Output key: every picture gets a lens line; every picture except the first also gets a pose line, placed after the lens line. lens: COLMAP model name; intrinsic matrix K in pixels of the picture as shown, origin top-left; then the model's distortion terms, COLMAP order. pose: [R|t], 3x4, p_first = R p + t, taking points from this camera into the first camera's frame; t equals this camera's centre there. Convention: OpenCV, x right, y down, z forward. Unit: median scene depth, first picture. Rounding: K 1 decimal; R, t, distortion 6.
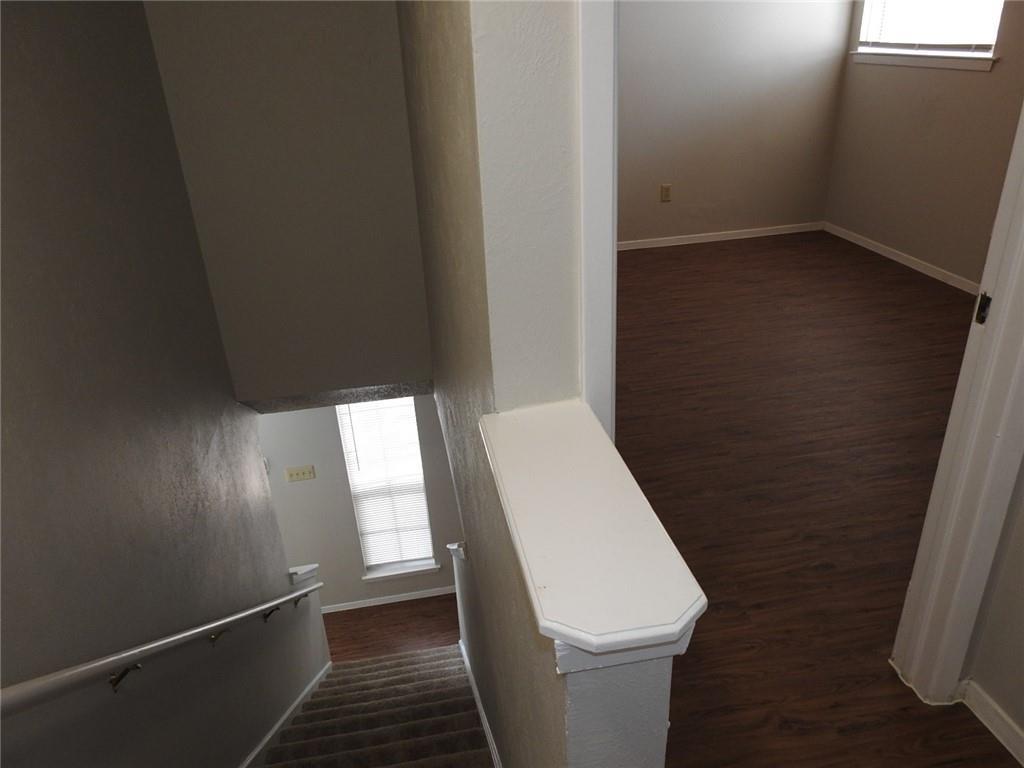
lens RADIAL K [[740.5, 0, 512.0], [0, 740.5, 384.0], [0, 0, 1]] dist [0.003754, 0.005955]
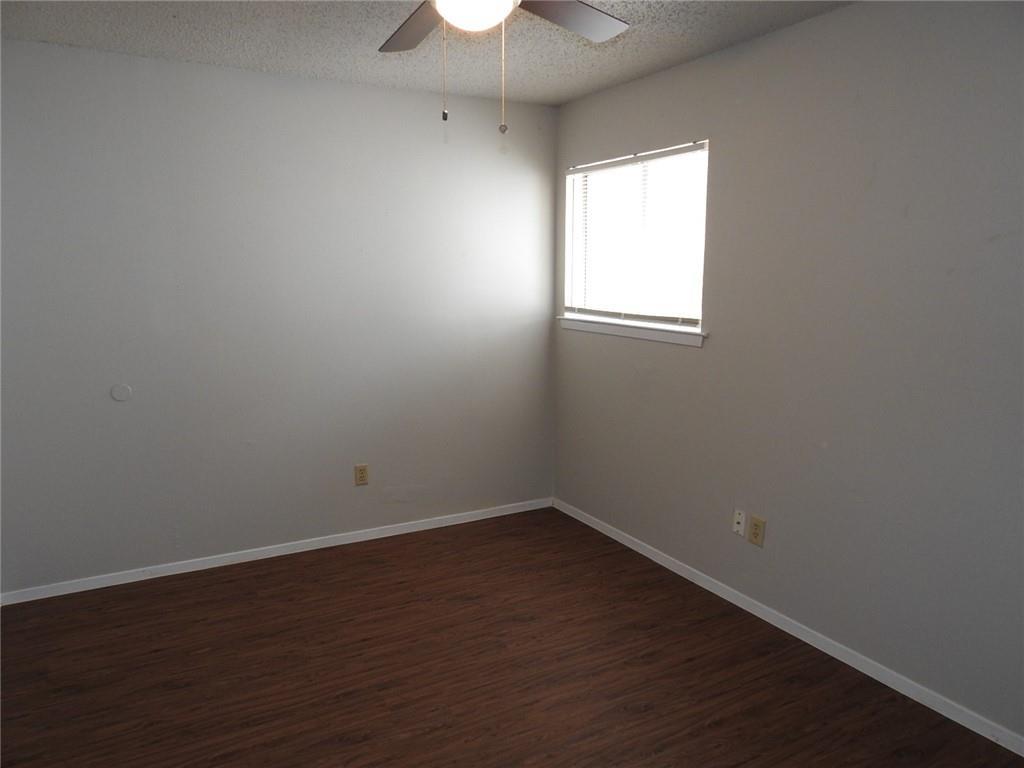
lens RADIAL K [[740.5, 0, 512.0], [0, 740.5, 384.0], [0, 0, 1]] dist [0.003754, 0.005955]
pose [[0.948760, -0.000666, 0.315998, 0.124241], [0.094587, 0.954747, -0.281977, -0.125967], [-0.301511, 0.297417, 0.905889, 0.234330]]
